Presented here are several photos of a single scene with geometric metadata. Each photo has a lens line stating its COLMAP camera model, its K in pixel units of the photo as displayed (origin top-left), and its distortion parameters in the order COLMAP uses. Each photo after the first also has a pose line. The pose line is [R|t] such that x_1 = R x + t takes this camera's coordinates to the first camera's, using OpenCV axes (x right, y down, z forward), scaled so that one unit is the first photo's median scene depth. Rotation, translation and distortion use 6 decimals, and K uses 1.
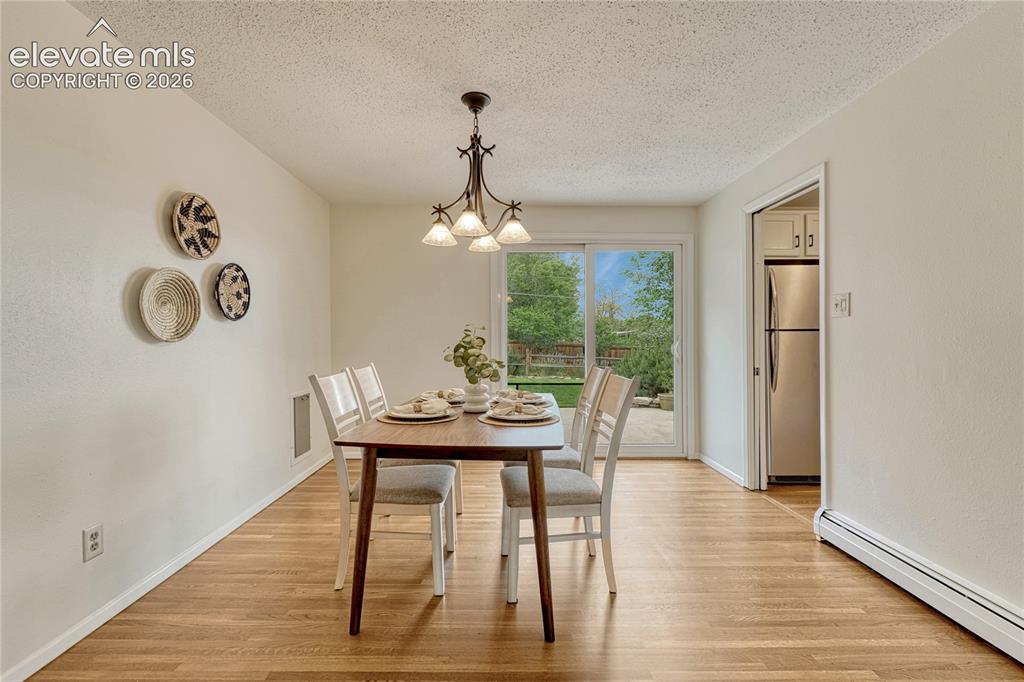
lens RADIAL K [[445.5, 0, 507.6], [0, 445.5, 342.1], [0, 0, 1]] dist [-0.001738, -0.000166]
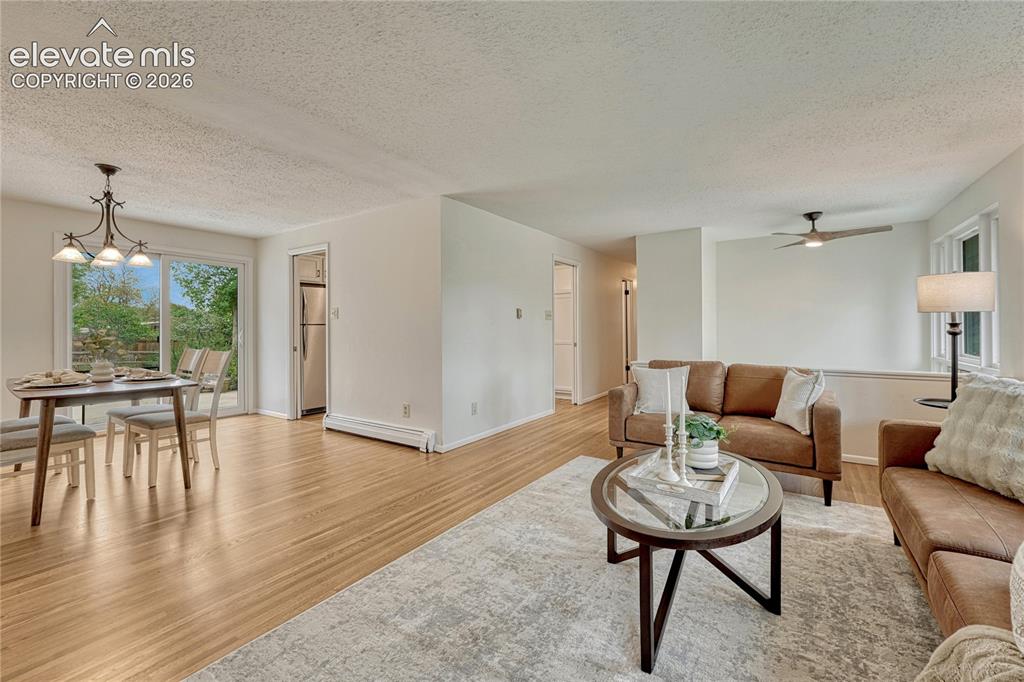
lens RADIAL K [[432.7, 0, 511.1], [0, 432.7, 319.4], [0, 0, 1]] dist [-0.001244, -0.000264]
pose [[0.565093, 0.015208, 0.824887, -0.458712], [0.011721, 0.999581, -0.026458, 0.009407], [-0.824944, 0.024619, 0.564678, -0.833199]]
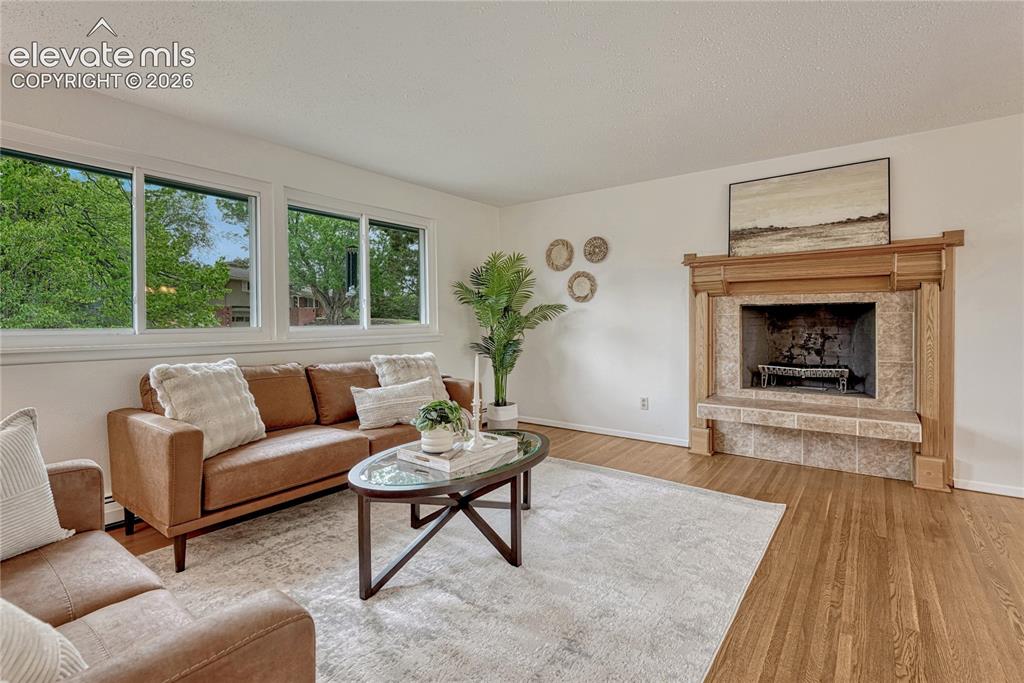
lens RADIAL K [[484.5, 0, 508.0], [0, 484.5, 323.6], [0, 0, 1]] dist [0.000347, -0.000375]
pose [[-0.611012, 0.014707, -0.791485, 1.121636], [-0.001427, 0.999805, 0.019680, -0.002520], [0.791620, 0.013154, -0.610872, 0.052278]]
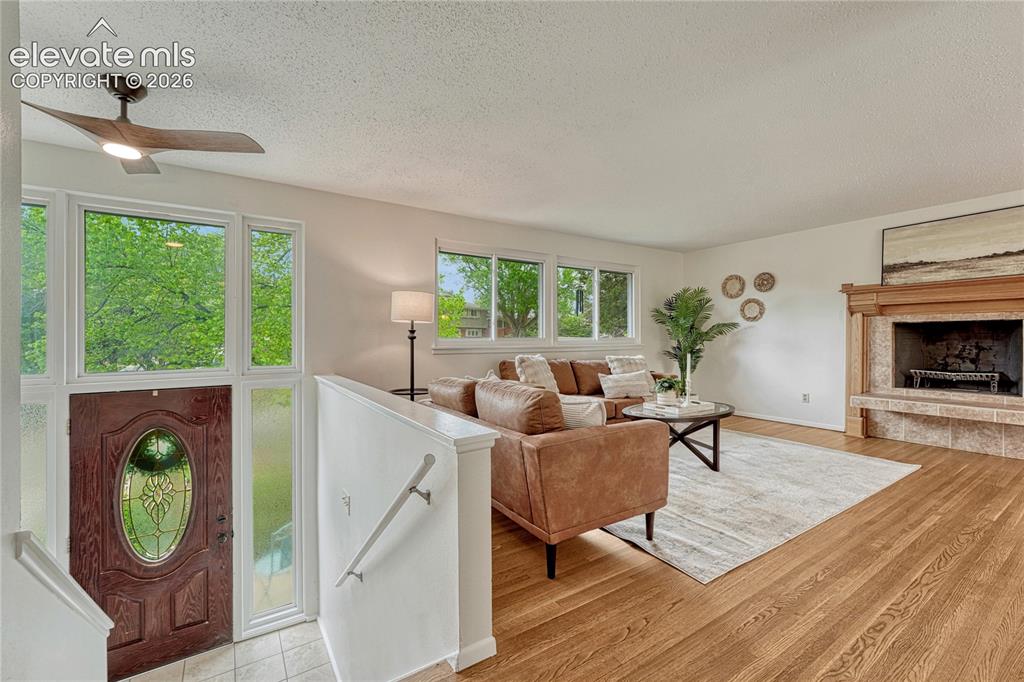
lens RADIAL K [[424.3, 0, 512.0], [0, 424.3, 341.0], [0, 0, 1]] dist [-0.003565, 0.000164]
pose [[-0.841939, 0.009810, -0.539484, 1.734845], [-0.000945, 0.999806, 0.019655, 0.011255], [0.539572, 0.017058, -0.841766, 0.330293]]
